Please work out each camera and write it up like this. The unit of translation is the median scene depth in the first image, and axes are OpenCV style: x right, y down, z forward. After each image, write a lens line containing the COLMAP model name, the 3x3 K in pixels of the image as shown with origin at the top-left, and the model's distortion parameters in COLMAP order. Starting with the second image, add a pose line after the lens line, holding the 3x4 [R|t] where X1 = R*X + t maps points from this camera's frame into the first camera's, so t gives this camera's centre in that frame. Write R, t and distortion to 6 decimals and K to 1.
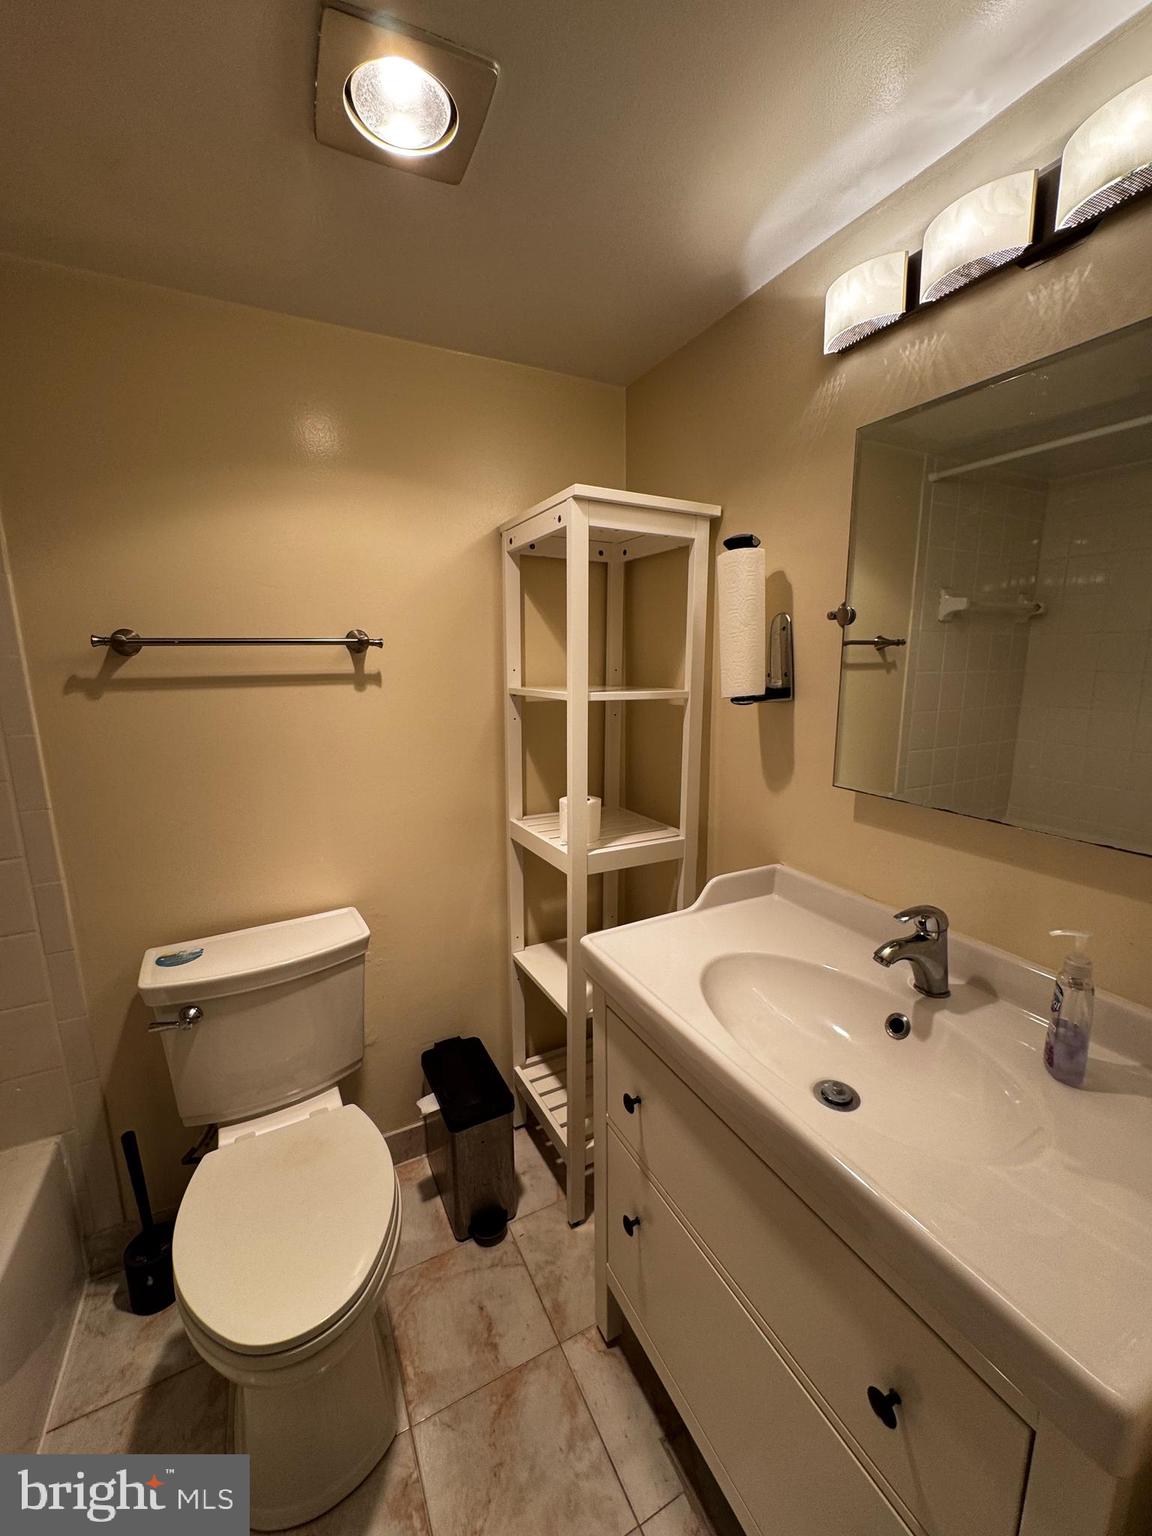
lens RADIAL K [[611.5, 0, 576.9], [0, 611.5, 768.6], [0, 0, 1]] dist [-0.002206, 0.000298]
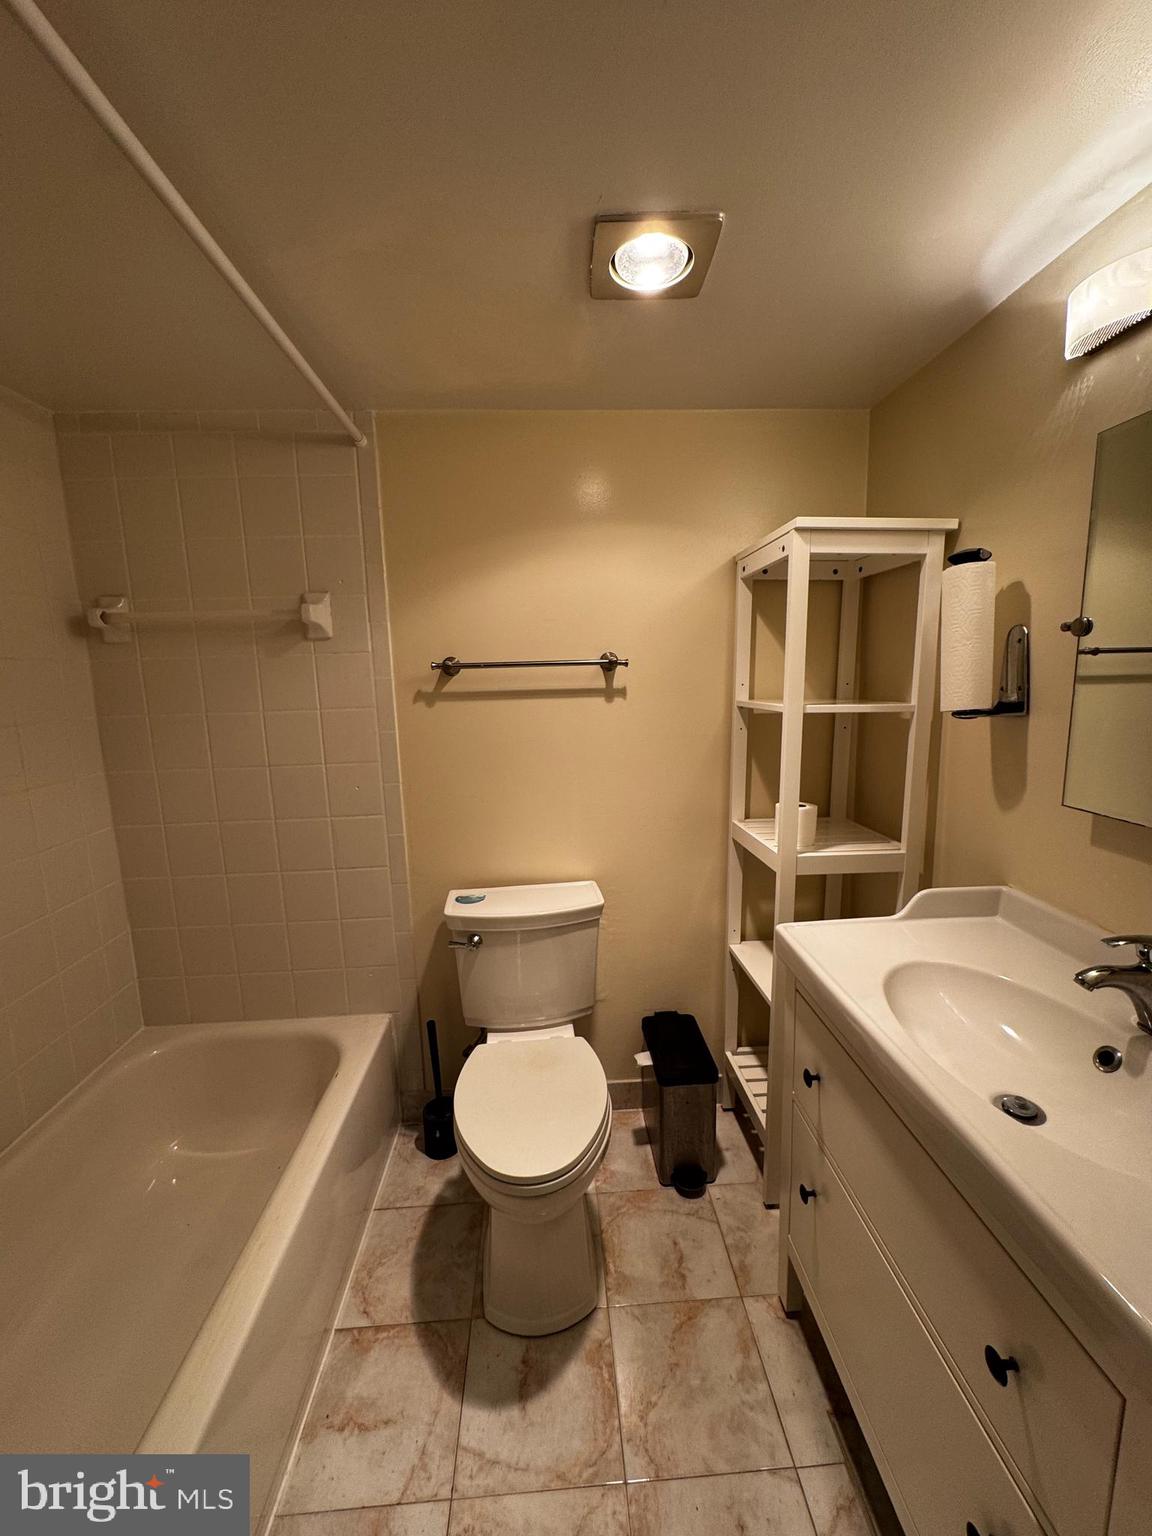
lens RADIAL K [[611.5, 0, 578.2], [0, 611.5, 770.5], [0, 0, 1]] dist [-0.002206, 0.000298]
pose [[0.914132, 0.050976, -0.402200, 0.097459], [-0.058191, 0.998289, -0.005731, 0.020814], [0.401219, 0.028644, 0.915534, -0.151307]]
